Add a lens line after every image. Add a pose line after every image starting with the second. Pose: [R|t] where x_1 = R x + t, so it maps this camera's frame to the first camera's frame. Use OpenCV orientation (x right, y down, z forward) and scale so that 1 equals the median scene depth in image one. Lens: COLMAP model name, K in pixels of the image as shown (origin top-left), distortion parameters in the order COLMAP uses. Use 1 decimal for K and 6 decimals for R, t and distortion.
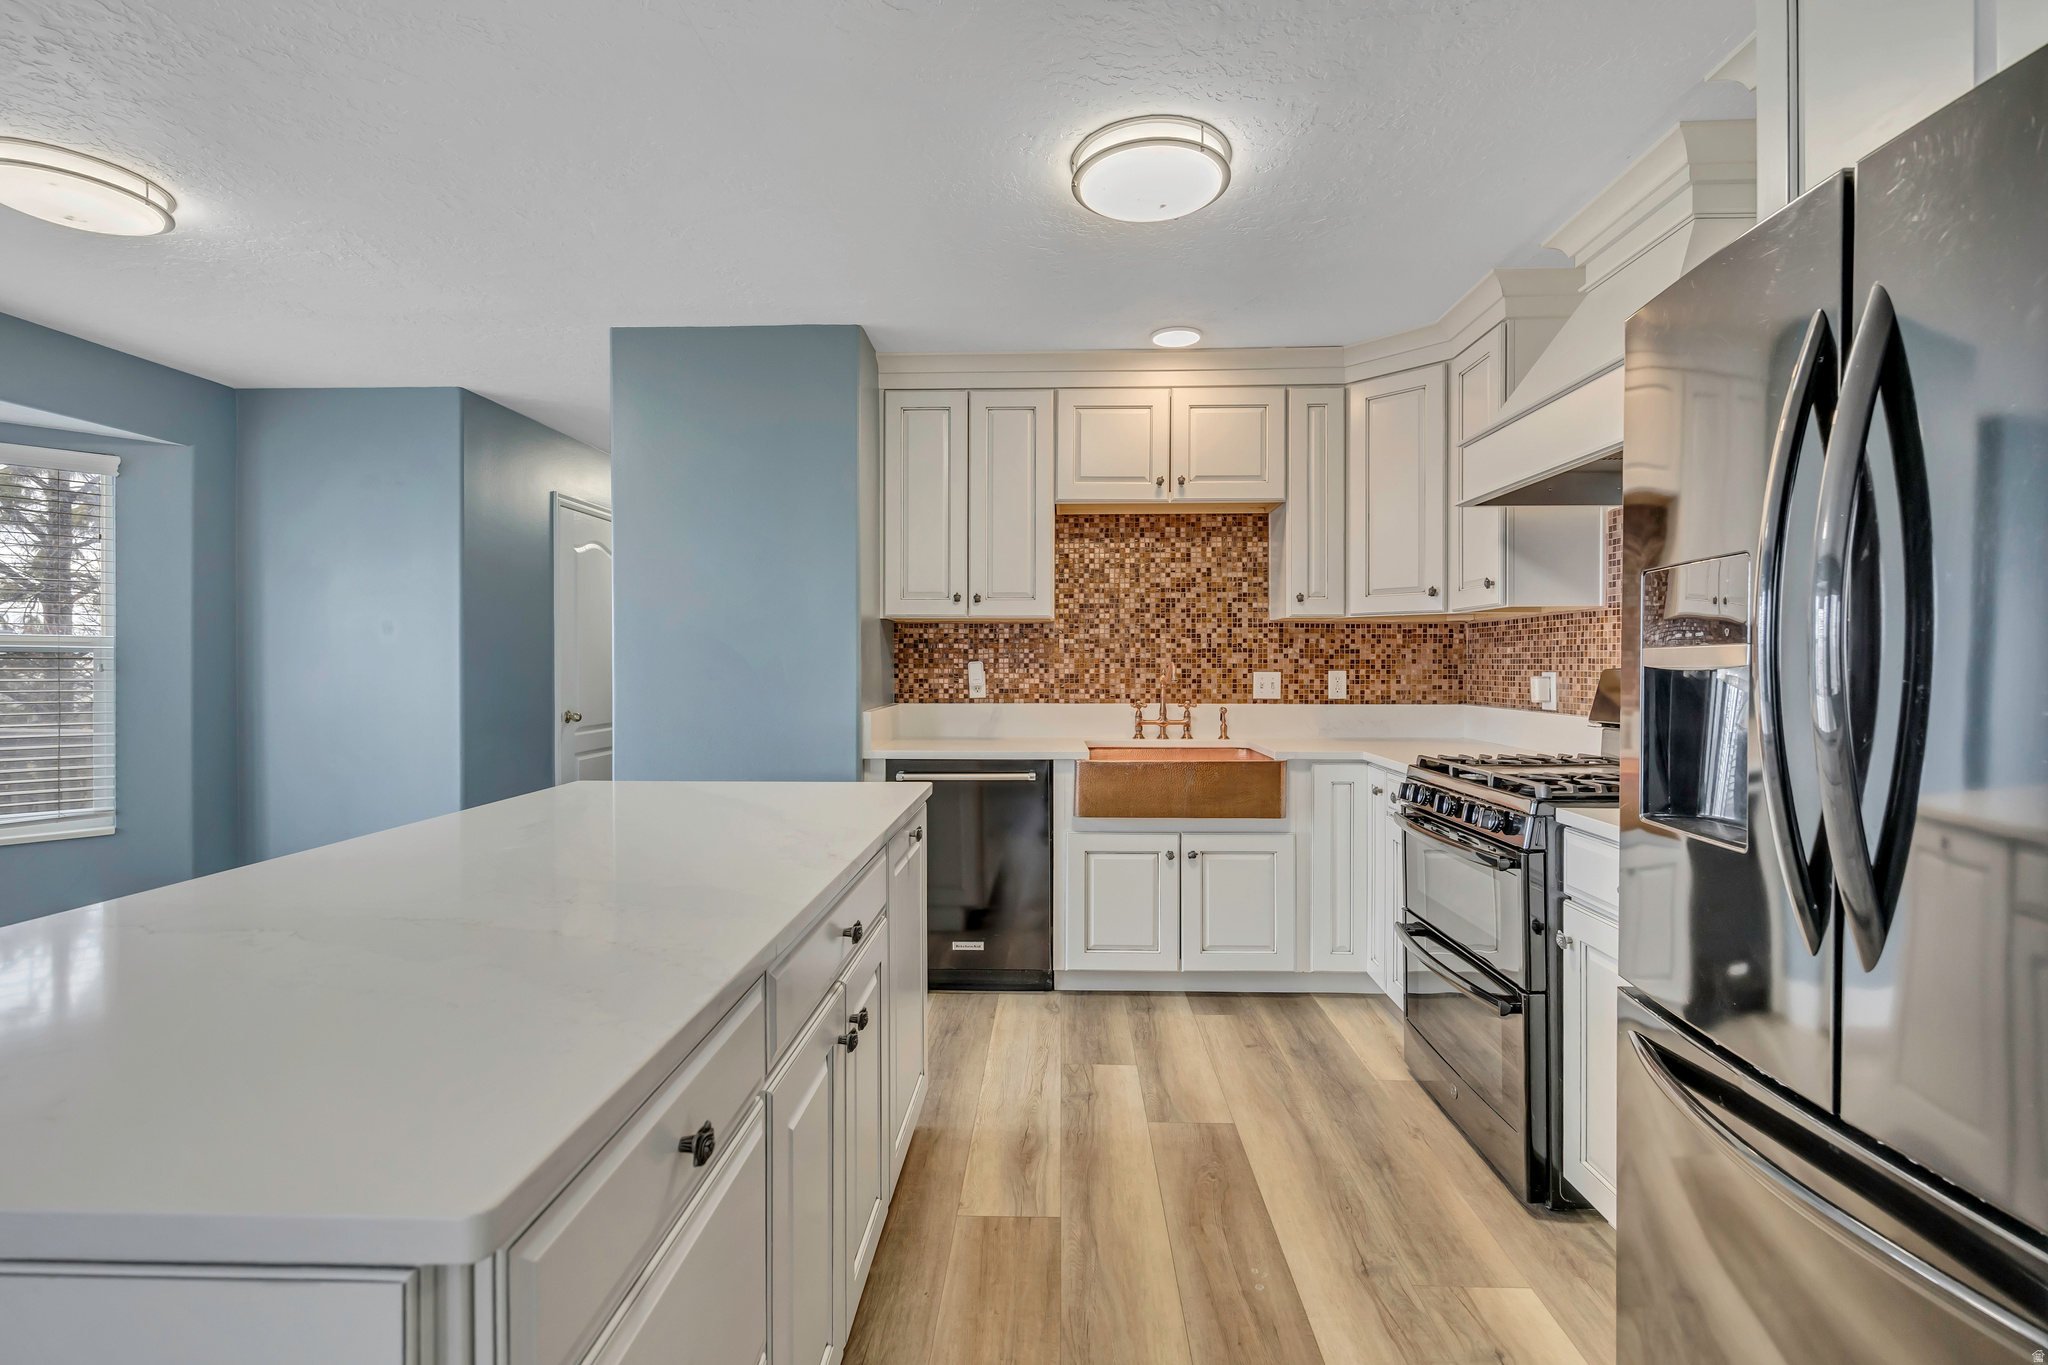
lens RADIAL K [[906.7, 0, 1032.4], [0, 906.7, 671.0], [0, 0, 1]] dist [-0.007795, 0.000923]
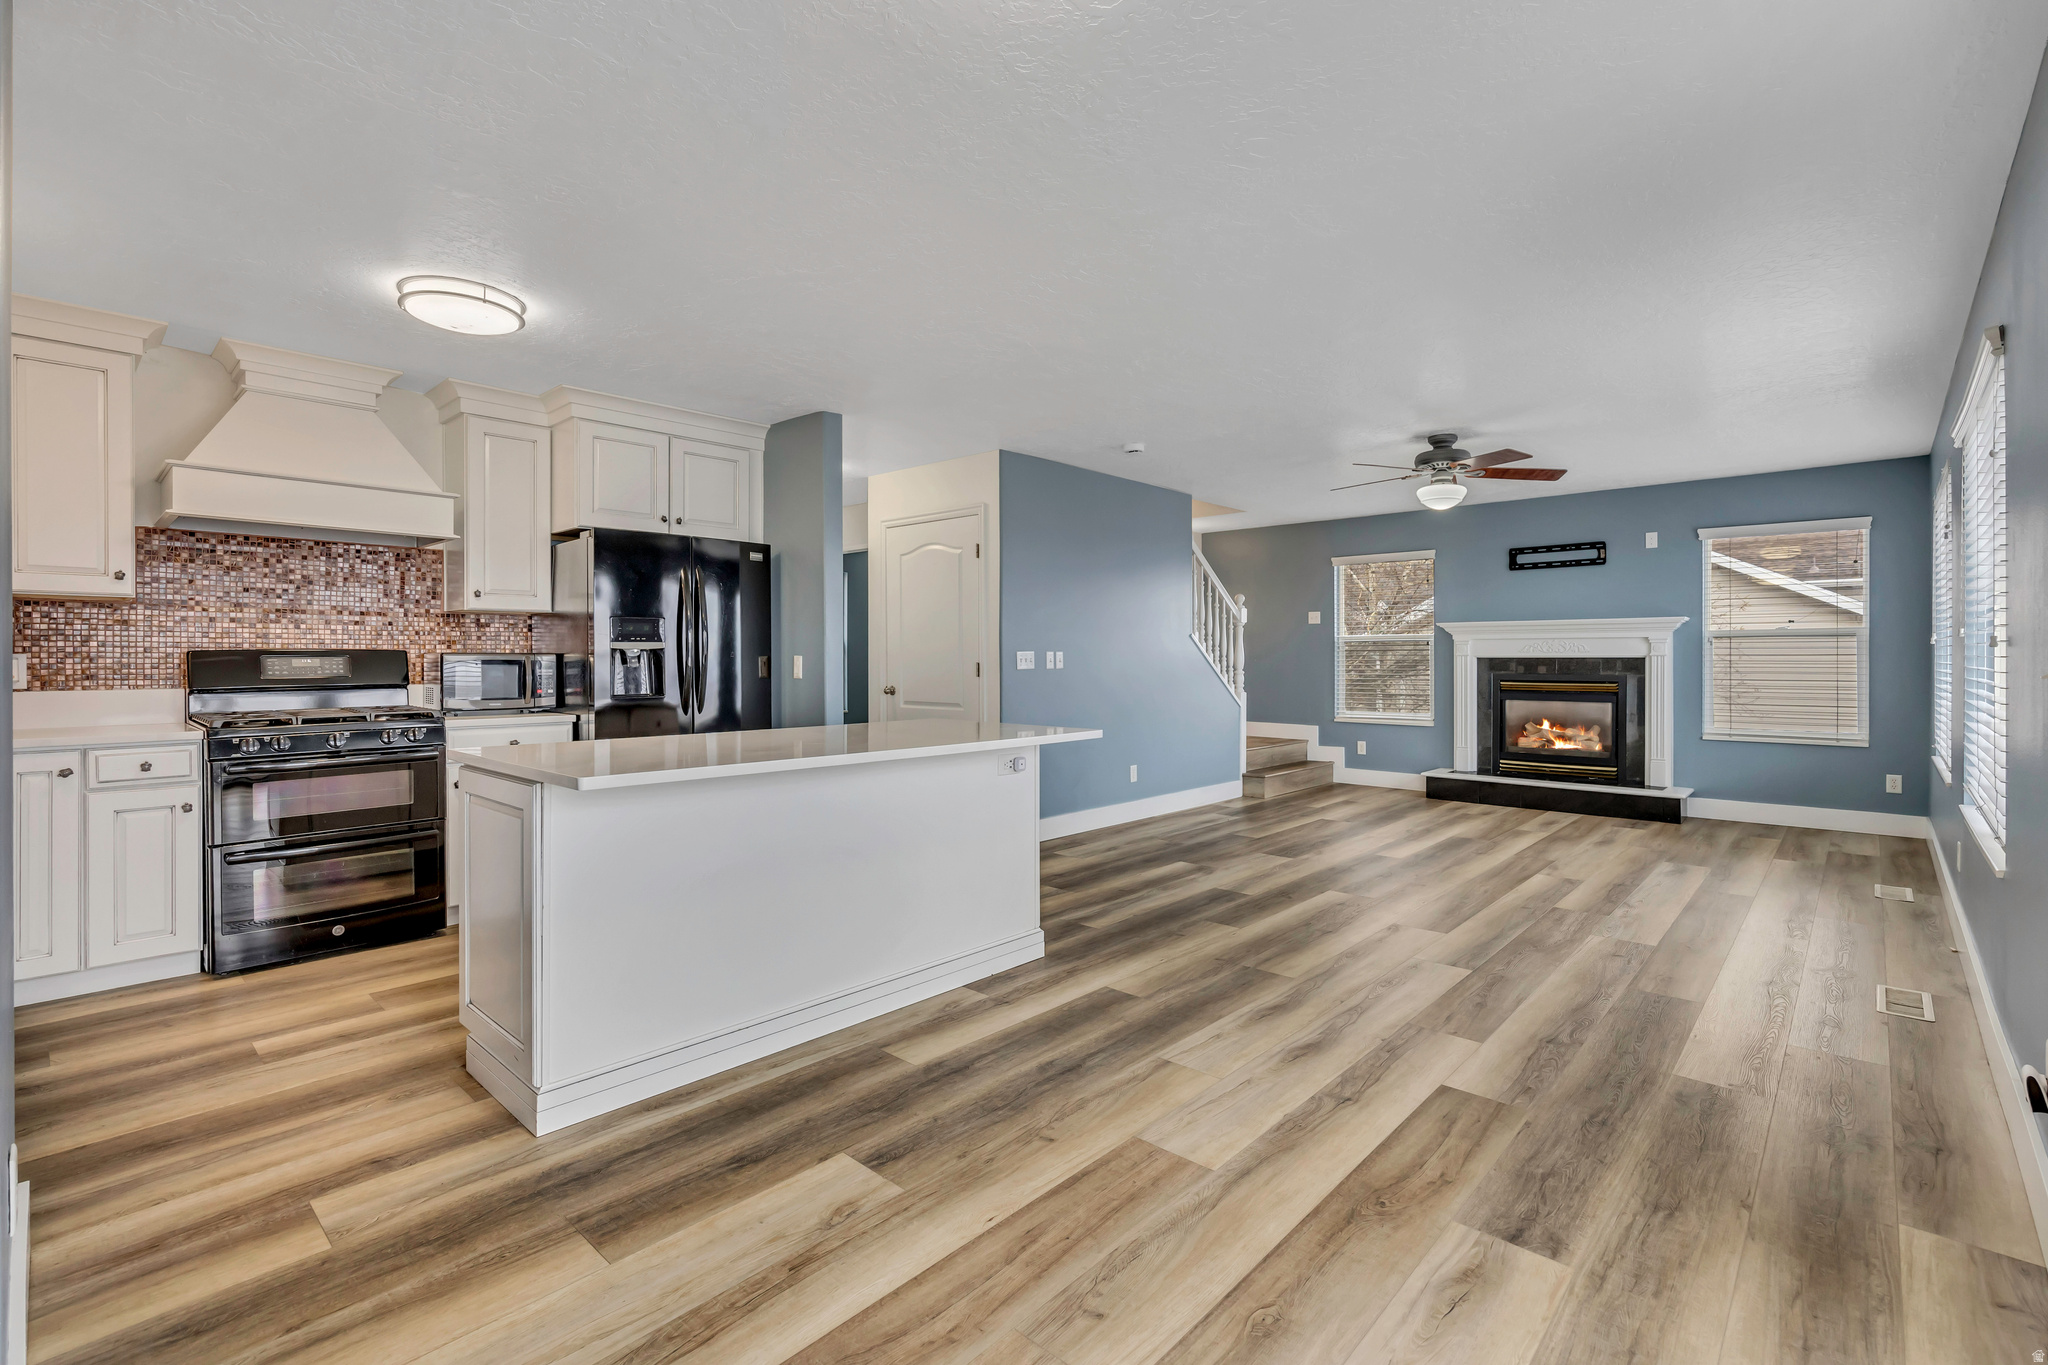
lens RADIAL K [[926.0, 0, 1025.2], [0, 926.0, 660.4], [0, 0, 1]] dist [0.002387, 0.000430]
pose [[-0.754996, -0.000115, 0.655730, -0.851748], [0.006988, 0.999942, 0.008221, 0.007134], [-0.655692, 0.010790, -0.754951, 0.856765]]
